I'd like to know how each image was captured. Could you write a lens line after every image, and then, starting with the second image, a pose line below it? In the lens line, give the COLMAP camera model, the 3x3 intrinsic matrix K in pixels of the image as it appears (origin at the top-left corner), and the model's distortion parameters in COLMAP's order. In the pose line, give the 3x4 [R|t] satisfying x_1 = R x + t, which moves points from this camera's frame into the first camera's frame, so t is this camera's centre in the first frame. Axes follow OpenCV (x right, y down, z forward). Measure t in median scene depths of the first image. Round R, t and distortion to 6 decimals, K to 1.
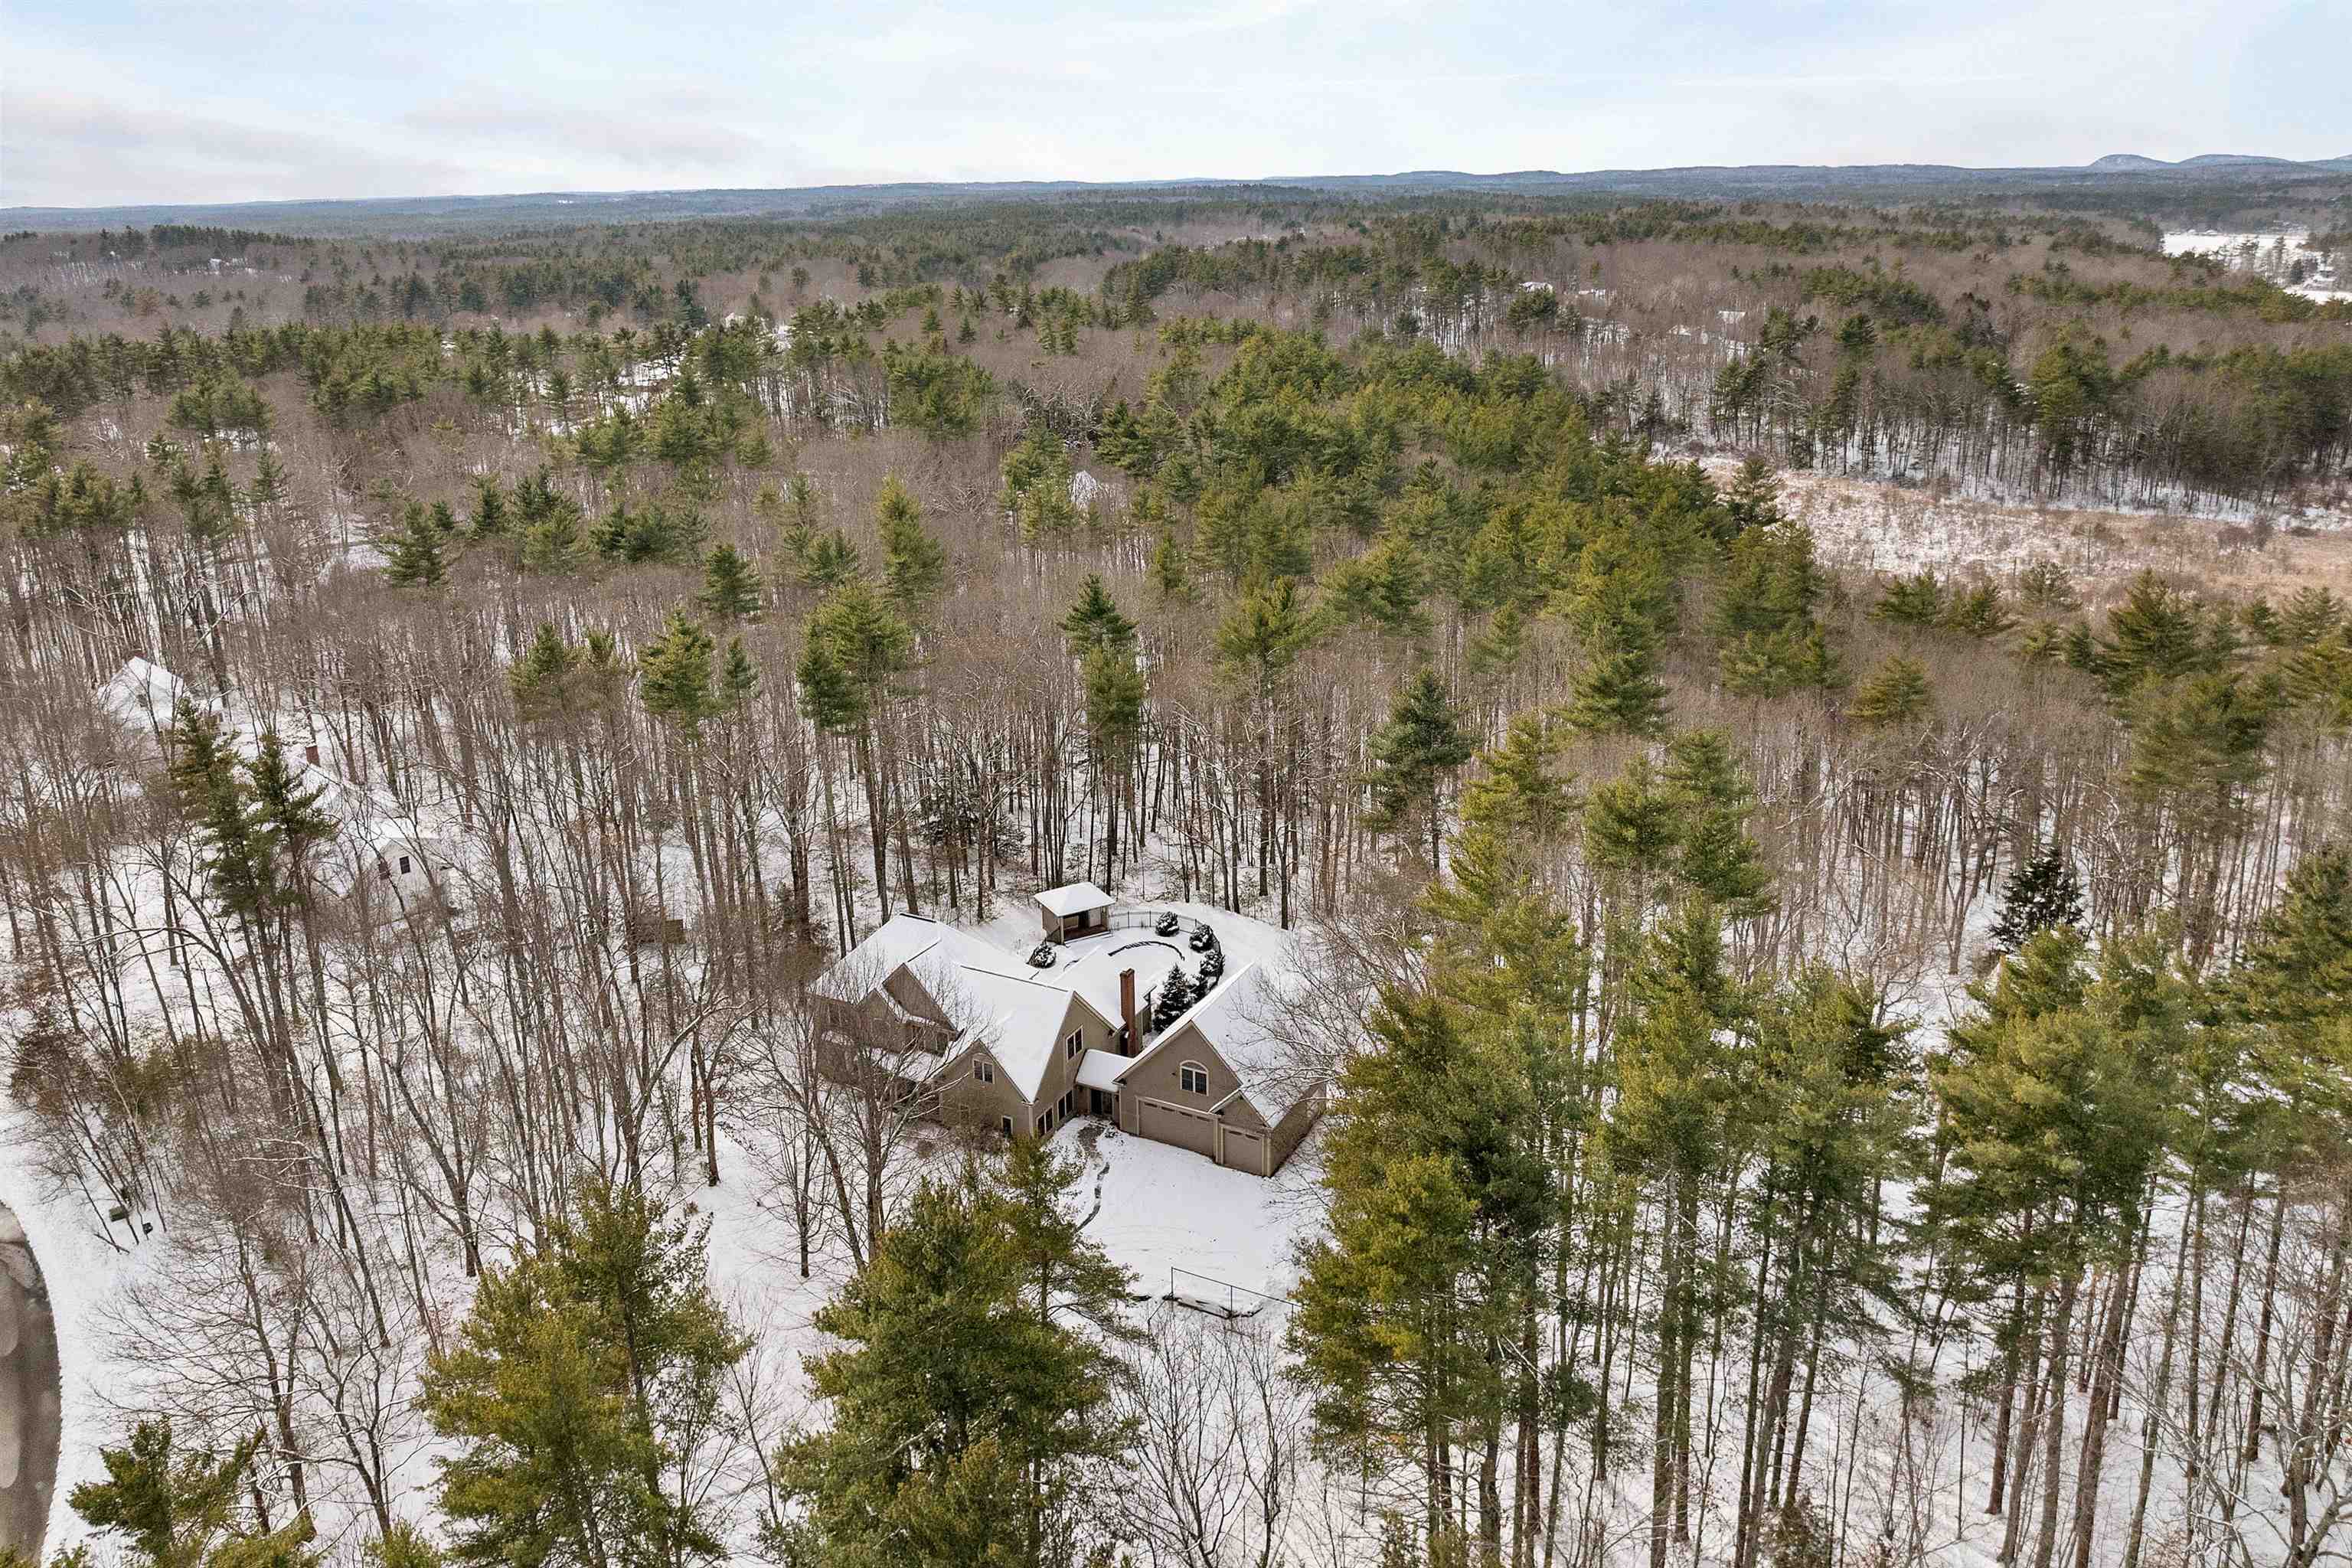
lens RADIAL K [[1662.6, 0, 1173.0], [0, 1662.6, 710.0], [0, 0, 1]] dist [-0.004718, 0.000427]
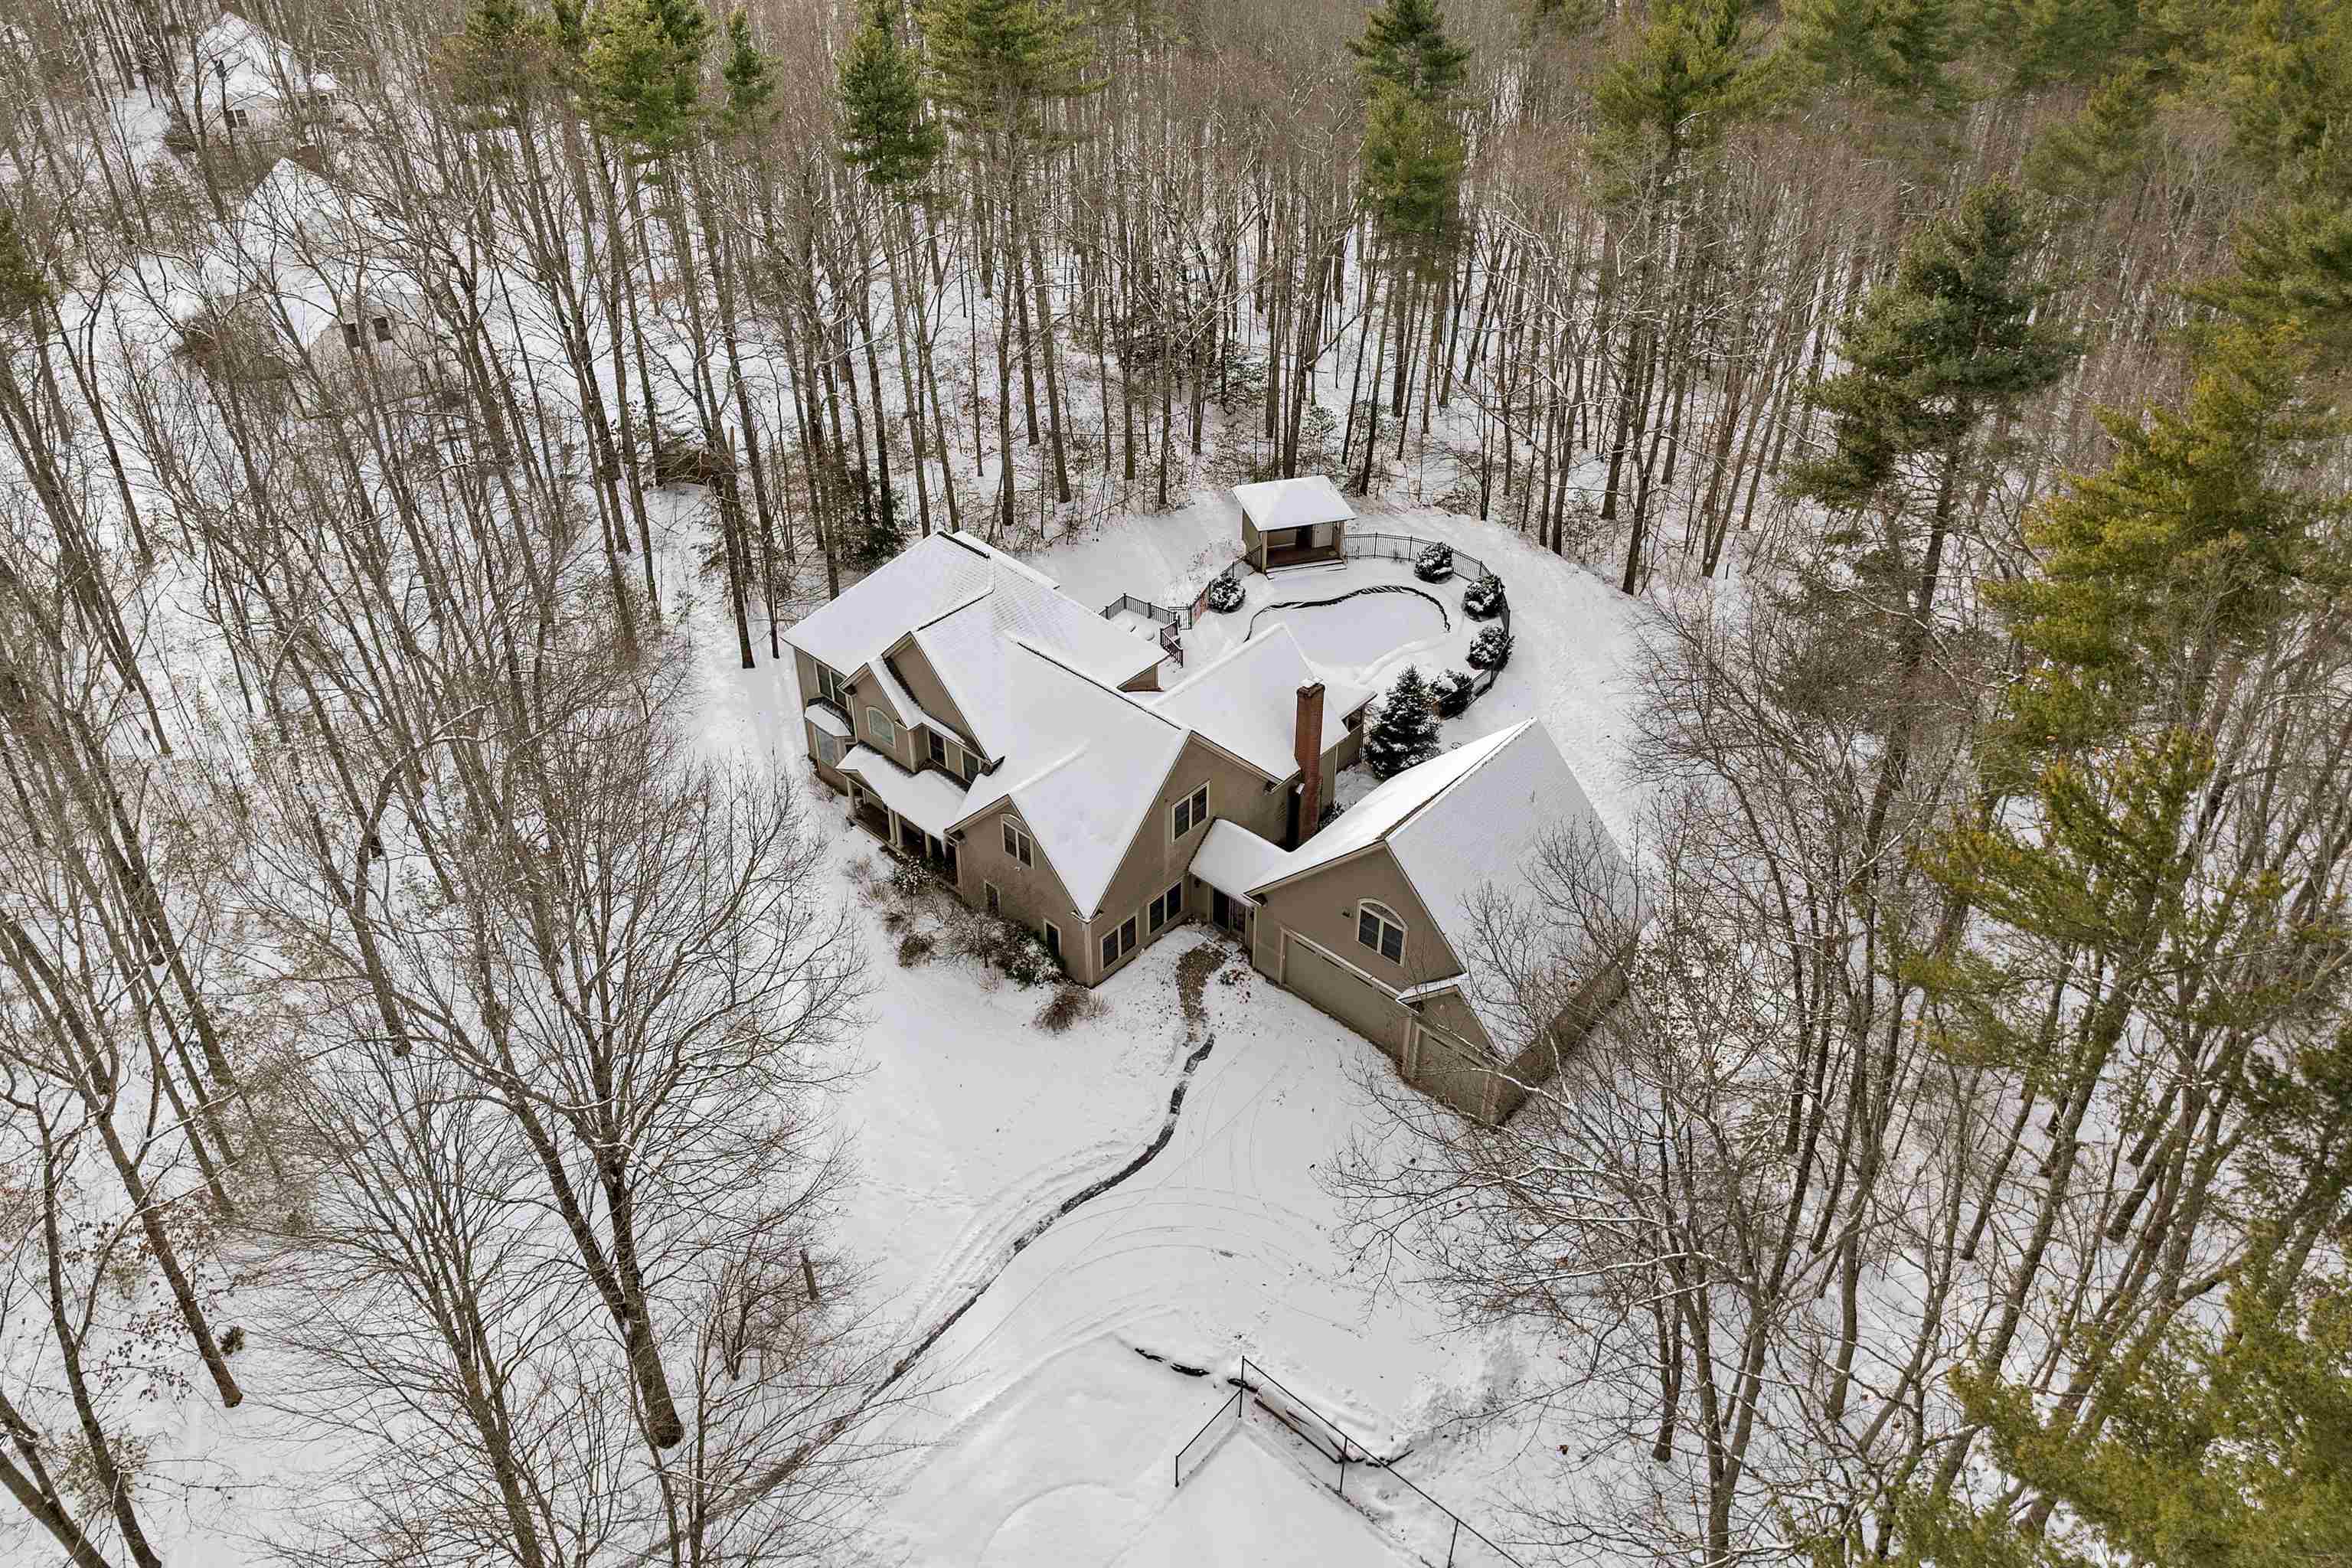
lens RADIAL K [[1891.7, 0, 1098.7], [0, 1891.7, 779.2], [0, 0, 1]] dist [-0.061717, 0.003831]
pose [[0.968616, 0.151824, -0.196807, 0.031556], [-0.083462, 0.944468, 0.317826, -0.009452], [0.234132, -0.291426, 0.927498, 0.361049]]
